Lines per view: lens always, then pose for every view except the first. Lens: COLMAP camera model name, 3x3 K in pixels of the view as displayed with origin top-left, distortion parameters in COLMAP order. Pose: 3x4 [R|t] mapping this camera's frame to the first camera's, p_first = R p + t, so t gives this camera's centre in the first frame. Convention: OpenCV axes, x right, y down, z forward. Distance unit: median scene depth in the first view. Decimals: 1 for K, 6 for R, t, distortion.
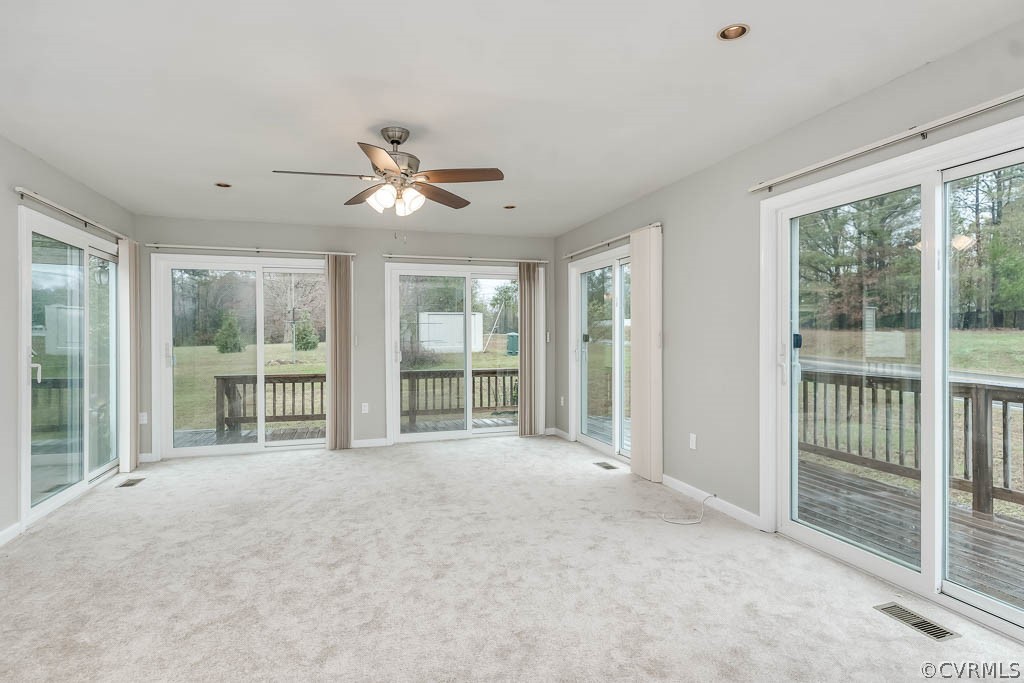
lens RADIAL K [[567.5, 0, 504.5], [0, 567.5, 337.6], [0, 0, 1]] dist [0.001018, 0.000286]
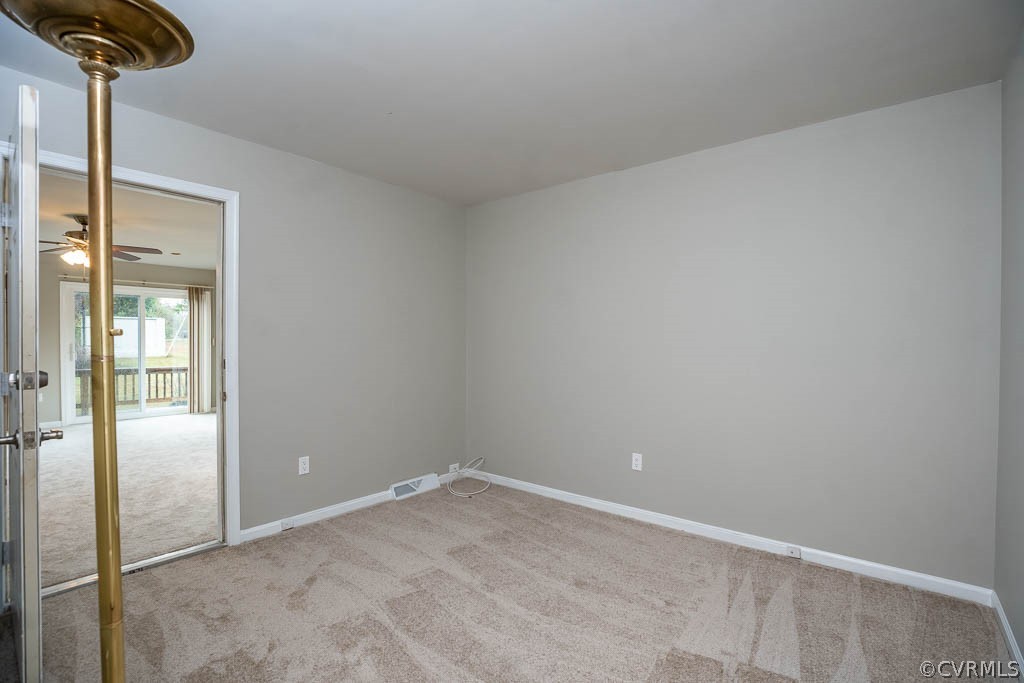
lens RADIAL K [[465.7, 0, 490.7], [0, 465.7, 343.2], [0, 0, 1]] dist [-0.000476, -0.000263]
pose [[0.841239, -0.000168, 0.540664, 0.023818], [-0.000125, 1.000000, 0.000505, 0.002168], [-0.540664, -0.000493, 0.841239, -0.258787]]
